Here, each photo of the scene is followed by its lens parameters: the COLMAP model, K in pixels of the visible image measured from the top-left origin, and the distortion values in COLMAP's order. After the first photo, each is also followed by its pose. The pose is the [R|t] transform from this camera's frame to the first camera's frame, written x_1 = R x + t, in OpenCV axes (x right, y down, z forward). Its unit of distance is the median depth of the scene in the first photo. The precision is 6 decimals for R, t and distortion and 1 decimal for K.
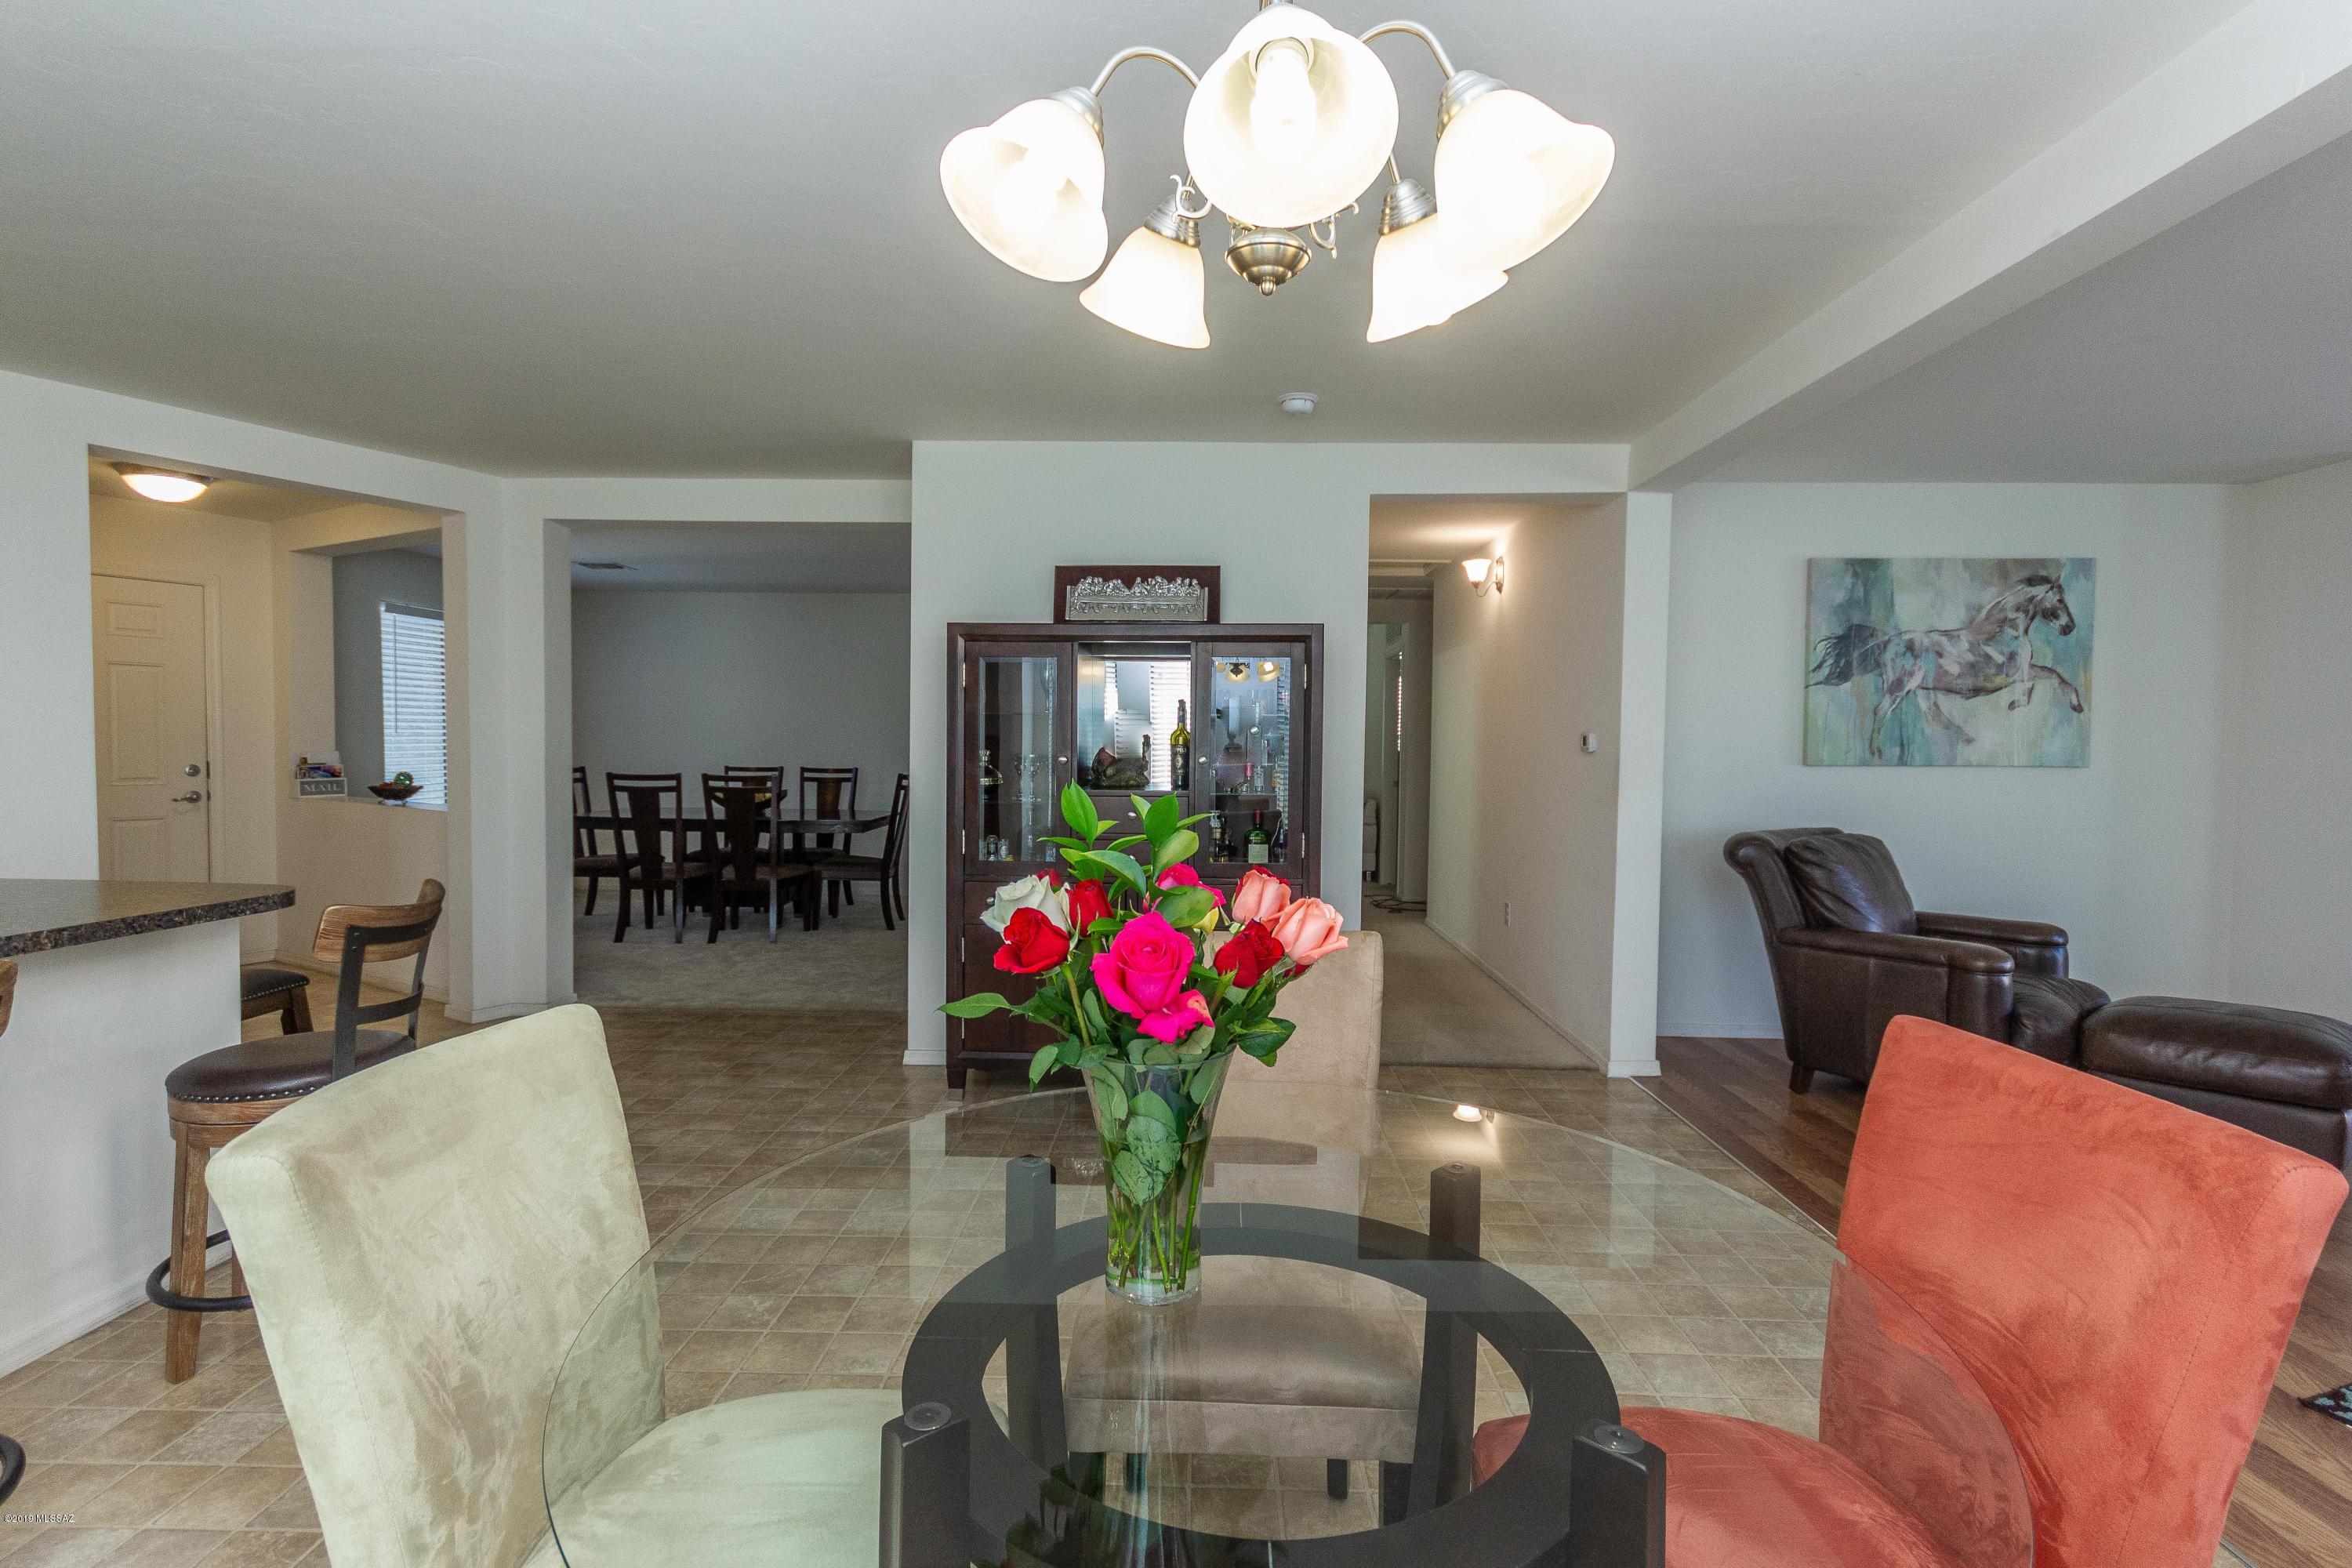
lens RADIAL K [[1086.2, 0, 1171.4], [0, 1086.2, 787.2], [0, 0, 1]] dist [0.006526, 0.001183]
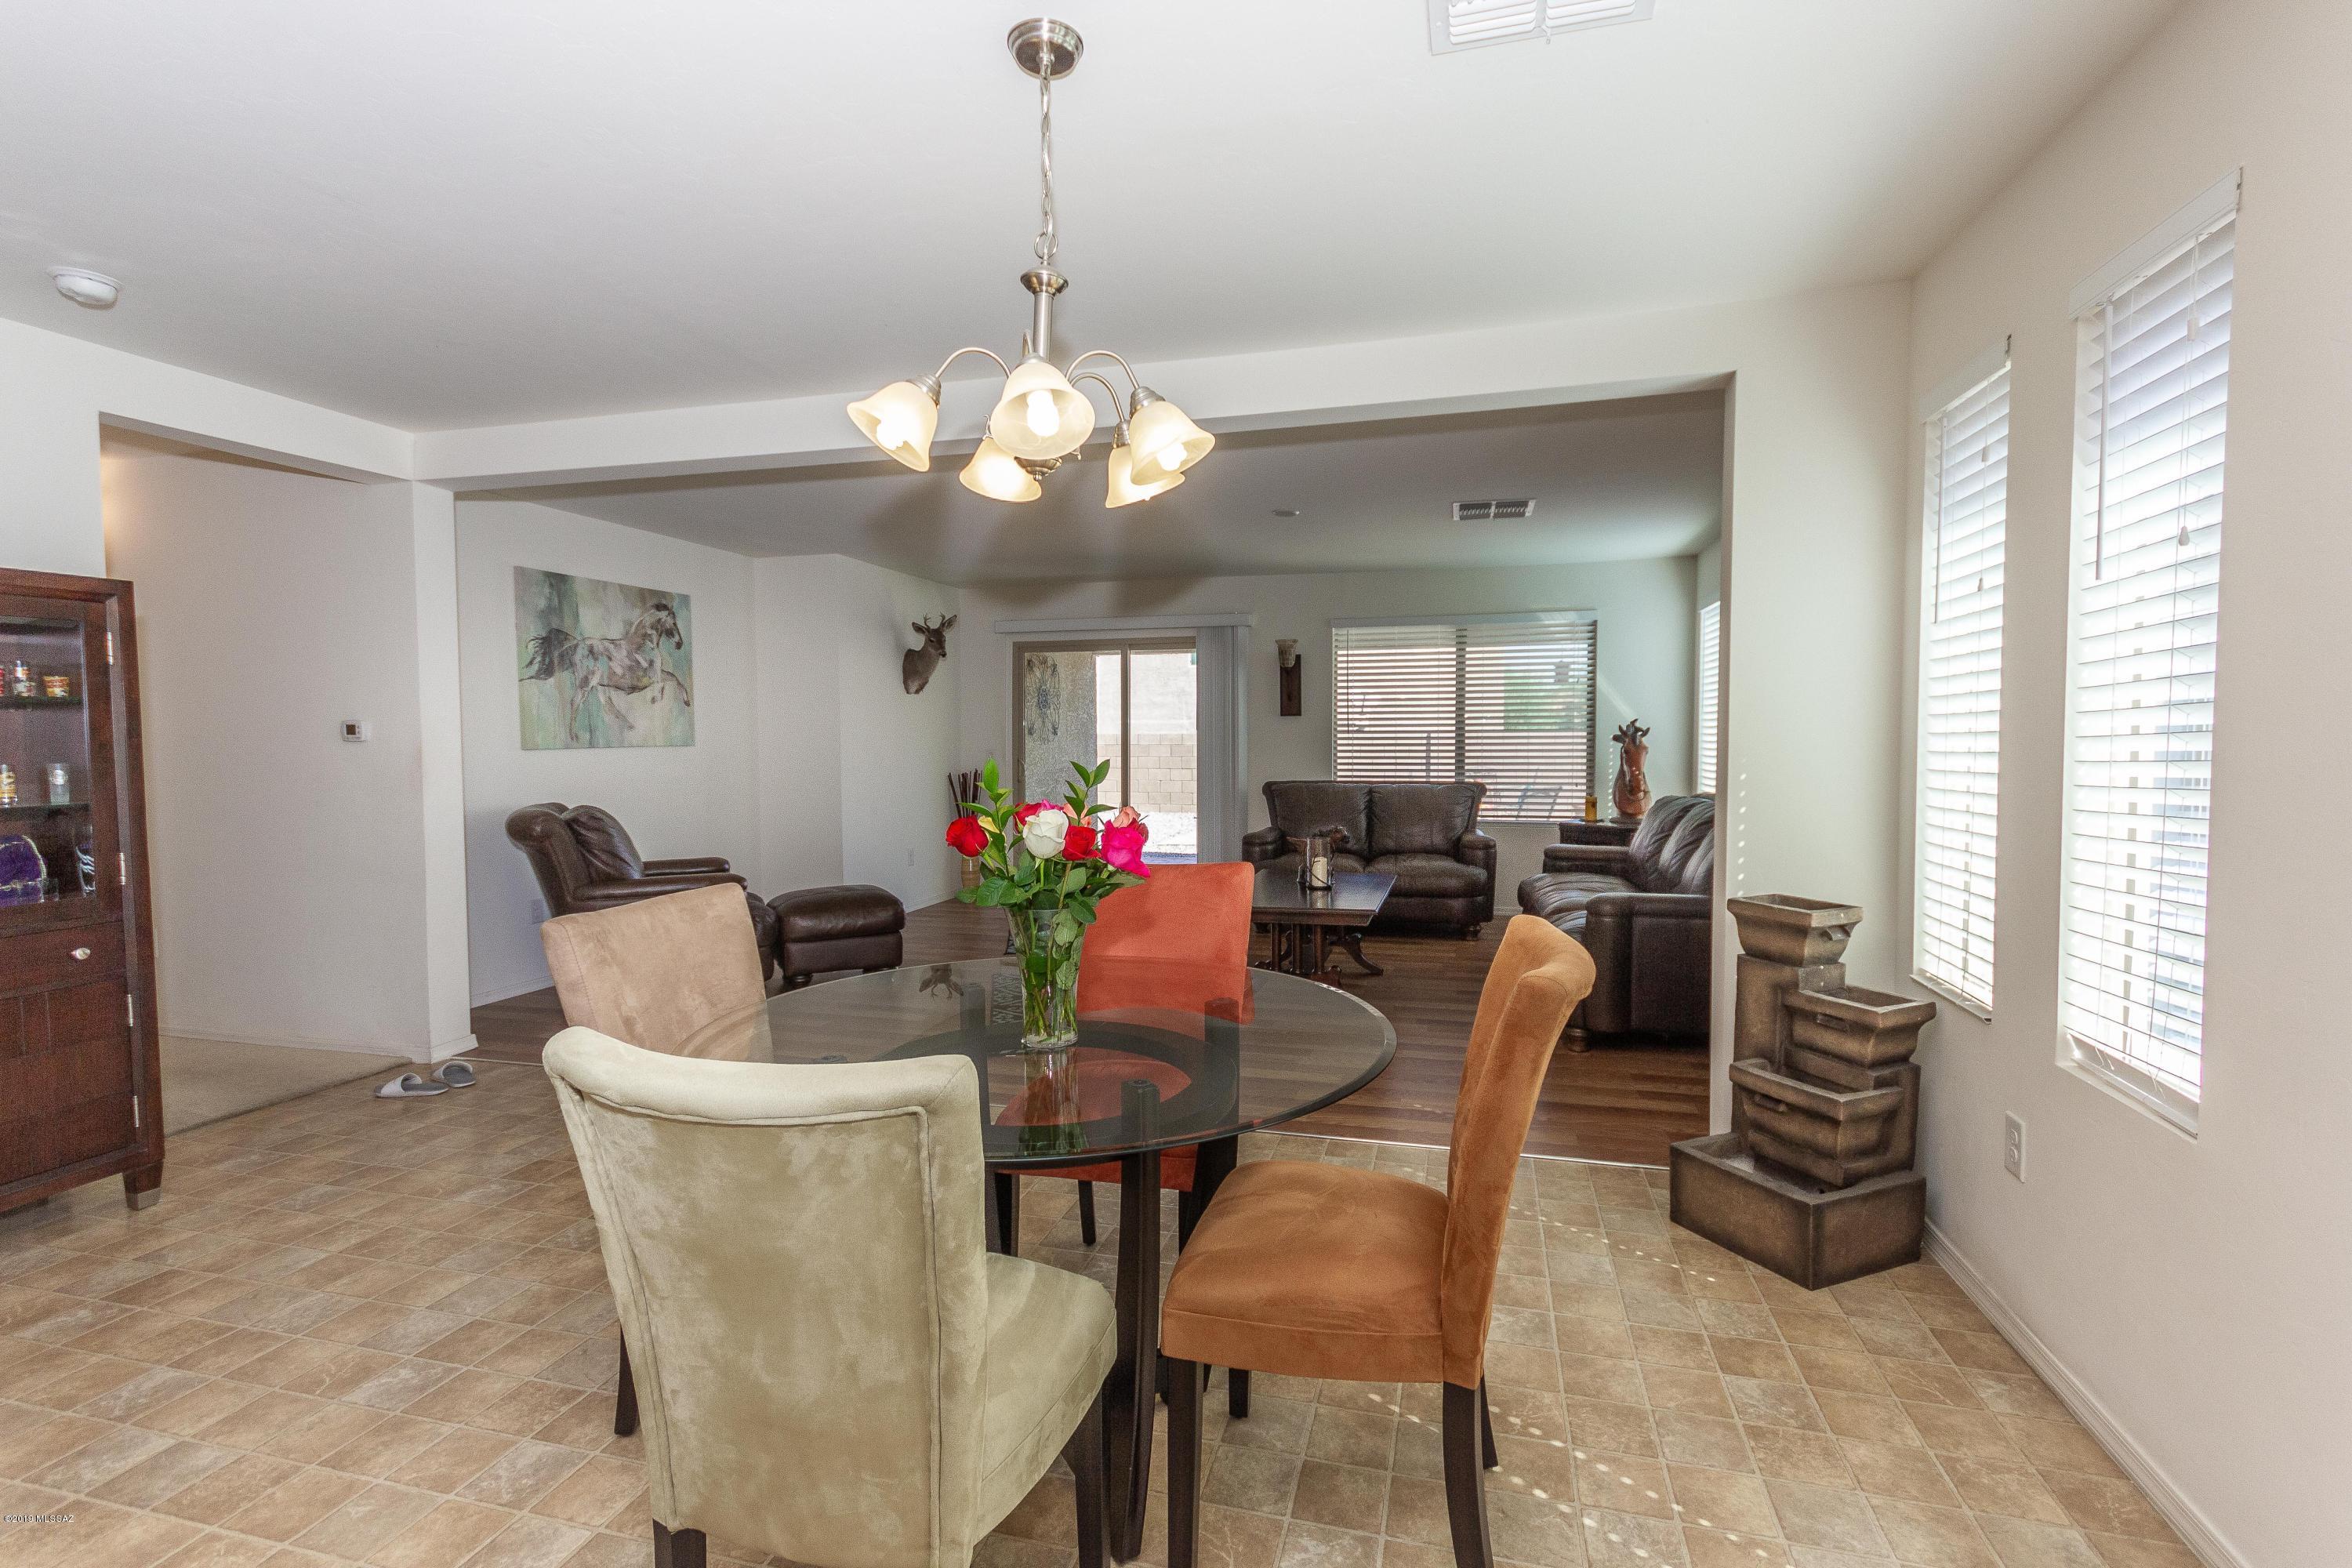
lens RADIAL K [[1083.2, 0, 1187.1], [0, 1083.2, 780.6], [0, 0, 1]] dist [0.008673, -0.000425]
pose [[0.233729, -0.053432, 0.970832, -0.356700], [0.044818, 0.998020, 0.044138, -0.007146], [-0.971268, 0.033195, 0.235661, 0.068360]]
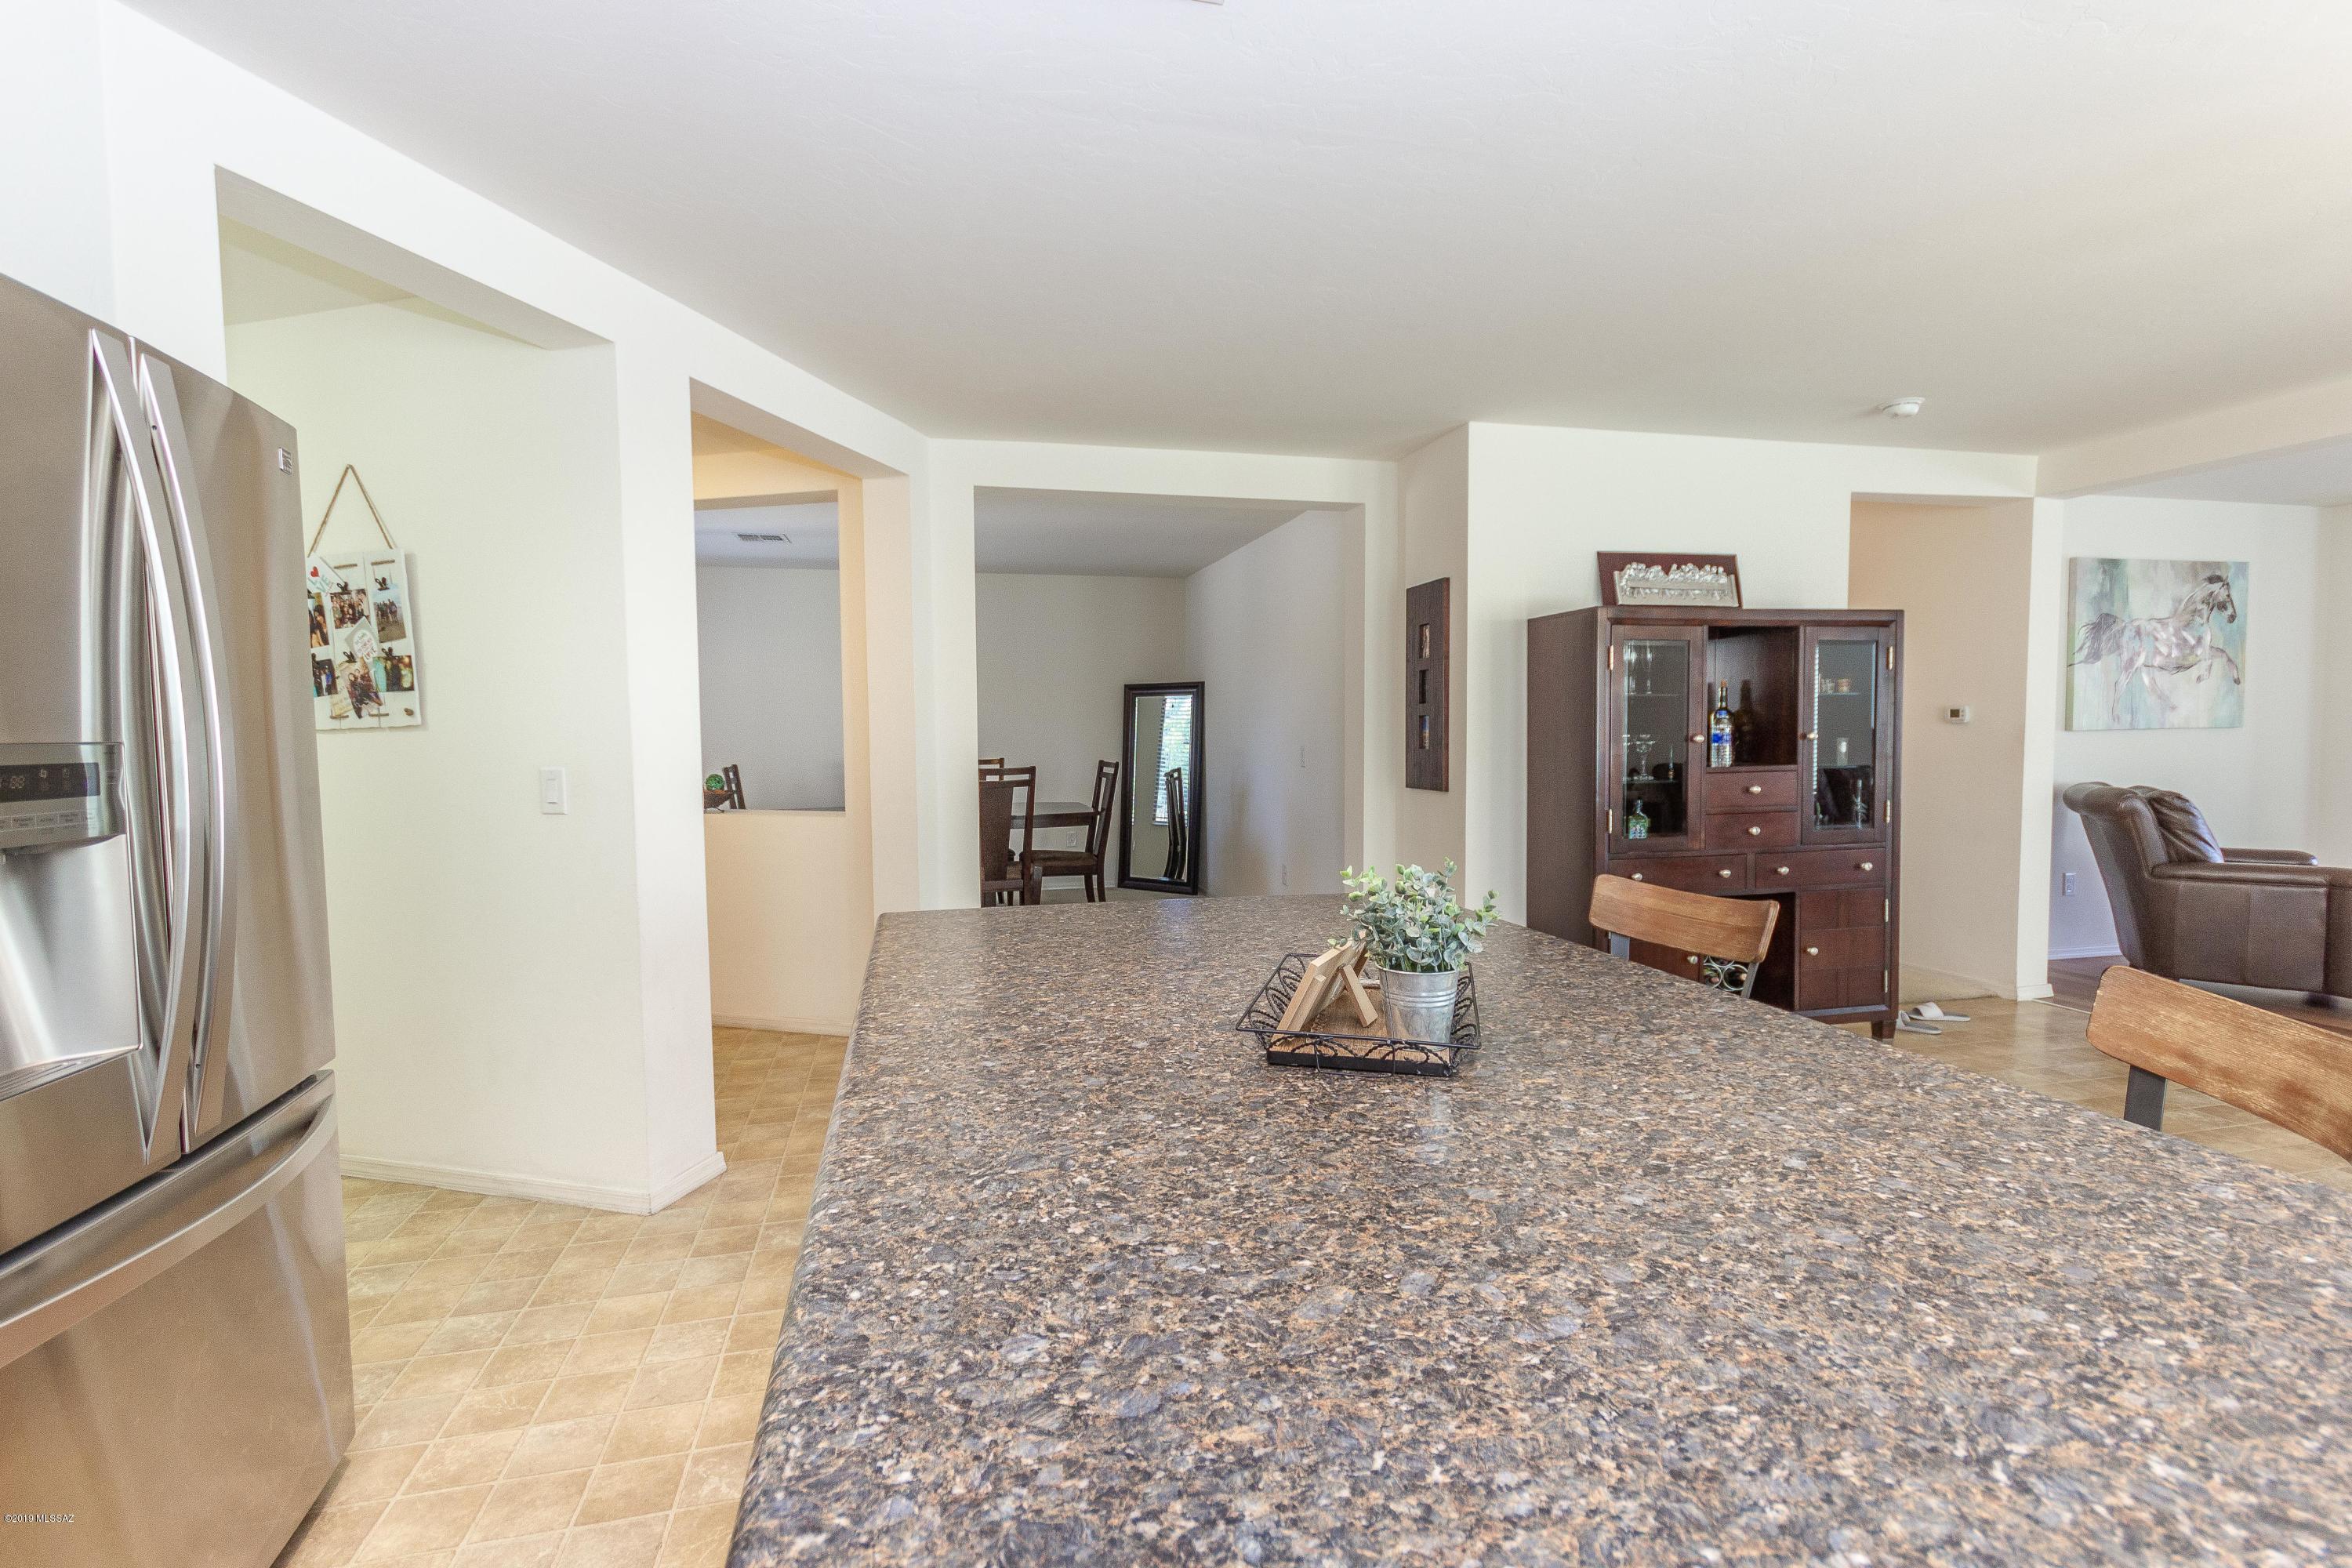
lens RADIAL K [[1083.2, 0, 1187.1], [0, 1083.2, 780.6], [0, 0, 1]] dist [0.008673, -0.000425]
pose [[0.964984, -0.032896, 0.260239, -0.675270], [0.030127, 0.999439, 0.014624, -0.012167], [-0.260574, -0.006272, 0.965434, 0.096408]]
